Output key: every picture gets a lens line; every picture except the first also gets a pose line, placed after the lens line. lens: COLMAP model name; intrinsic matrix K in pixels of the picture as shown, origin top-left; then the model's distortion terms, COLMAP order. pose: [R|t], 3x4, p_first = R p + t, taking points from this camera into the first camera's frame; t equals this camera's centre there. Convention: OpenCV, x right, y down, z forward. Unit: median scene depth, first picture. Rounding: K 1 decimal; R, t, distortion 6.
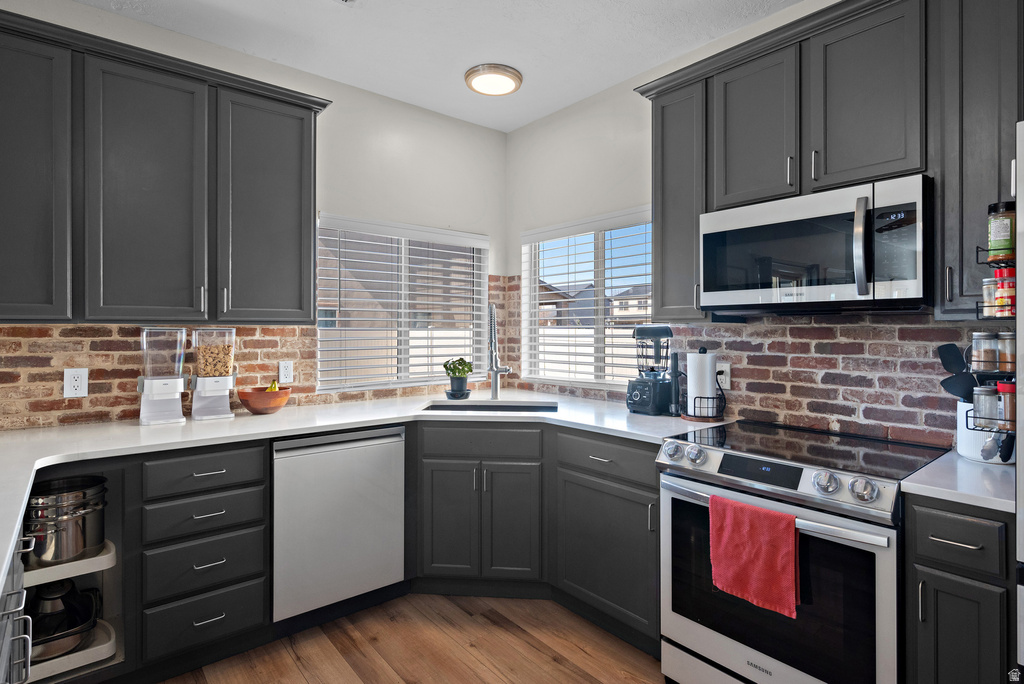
lens RADIAL K [[530.5, 0, 512.5], [0, 530.5, 328.3], [0, 0, 1]] dist [-0.002264, 0.000385]
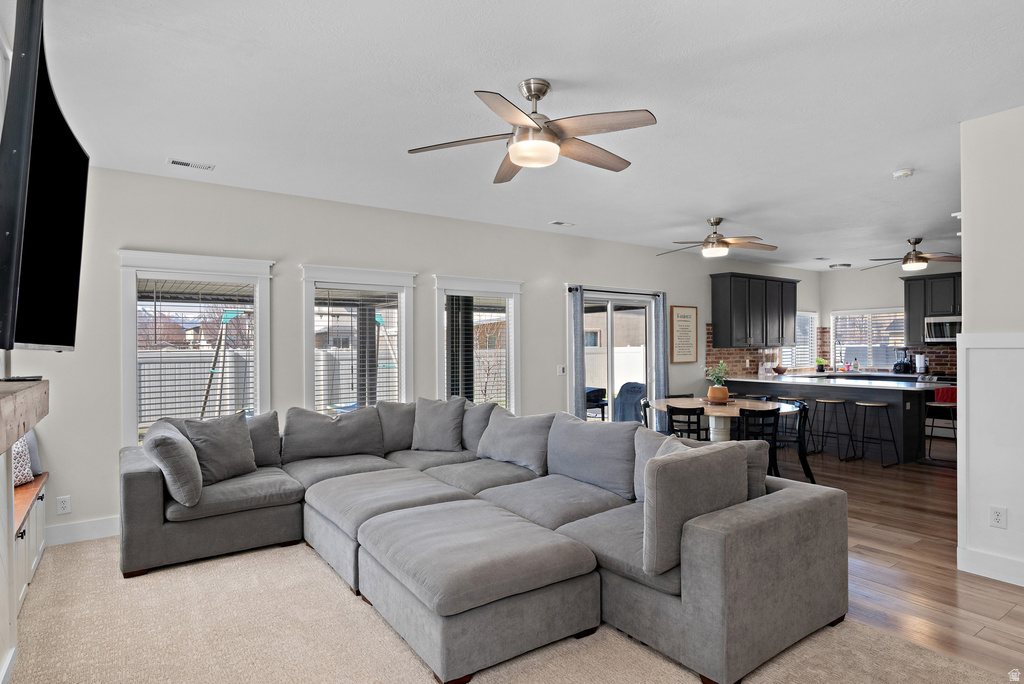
lens RADIAL K [[566.1, 0, 516.6], [0, 566.1, 343.1], [0, 0, 1]] dist [0.004175, 0.001906]
pose [[0.997632, -0.006543, -0.068466, -2.105052], [0.006465, 0.999978, -0.001373, -0.043726], [0.068473, 0.000927, 0.997653, -2.995371]]
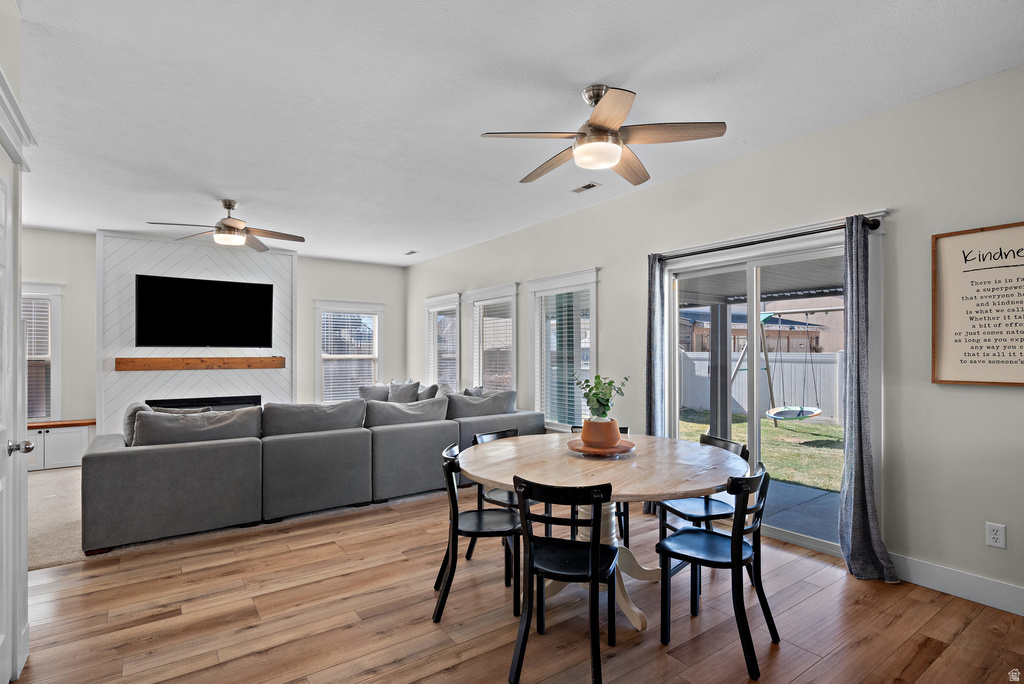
lens RADIAL K [[530.5, 0, 551.5], [0, 530.5, 358.3], [0, 0, 1]] dist [-0.002264, 0.000385]
pose [[-0.029861, 0.005007, -0.999542, -0.140883], [-0.003263, 0.999982, 0.005106, 0.017253], [0.999549, 0.003414, -0.029845, -0.410146]]
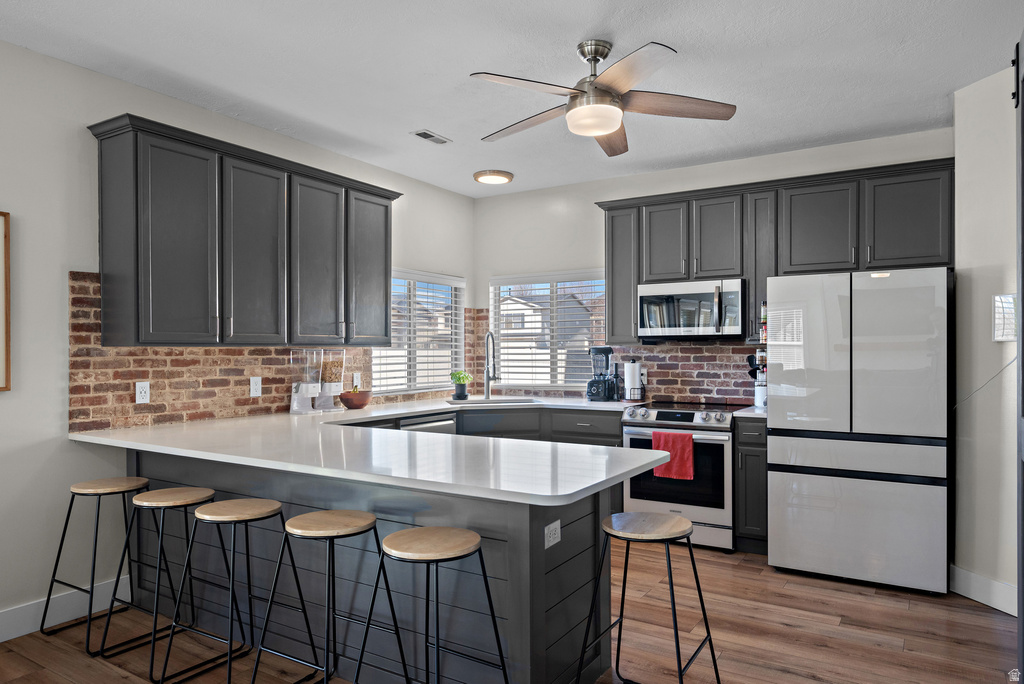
lens RADIAL K [[665.4, 0, 516.9], [0, 665.4, 352.3], [0, 0, 1]] dist [-0.011251, 0.001963]
pose [[0.947803, -0.004817, 0.318821, -0.702502], [0.003157, 0.999979, 0.005723, -0.000286], [-0.318842, -0.004418, 0.947798, -0.936610]]
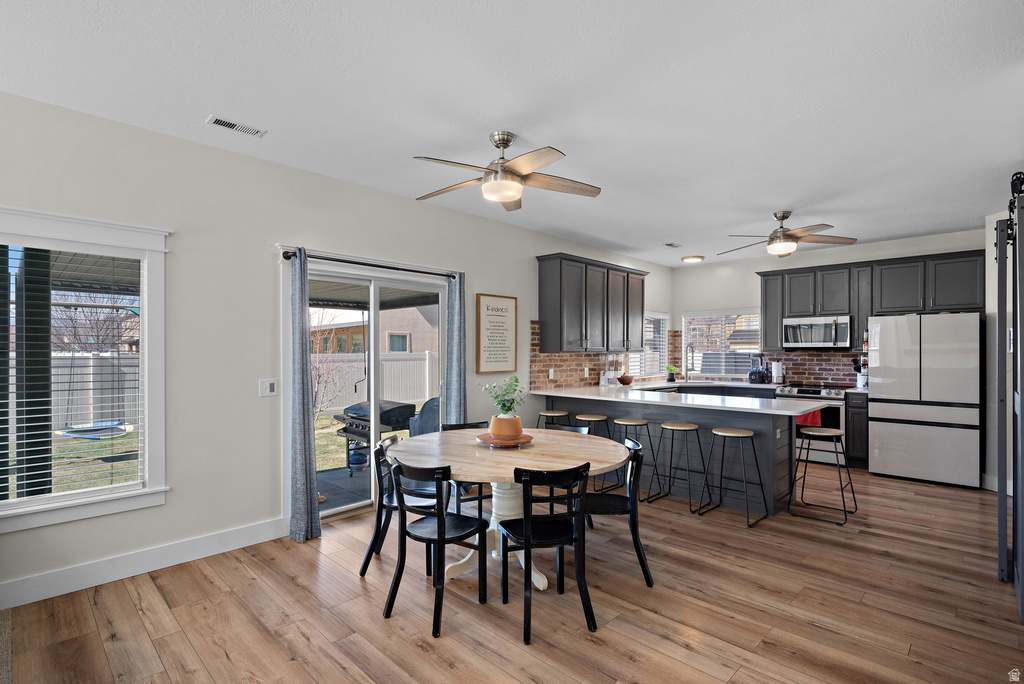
lens RADIAL K [[497.7, 0, 515.6], [0, 497.7, 349.4], [0, 0, 1]] dist [-0.001715, -0.000614]
pose [[0.993933, 0.000063, 0.109989, -1.485008], [0.000048, 0.999999, -0.001007, -0.023848], [-0.109989, 0.001006, 0.993932, -1.700264]]
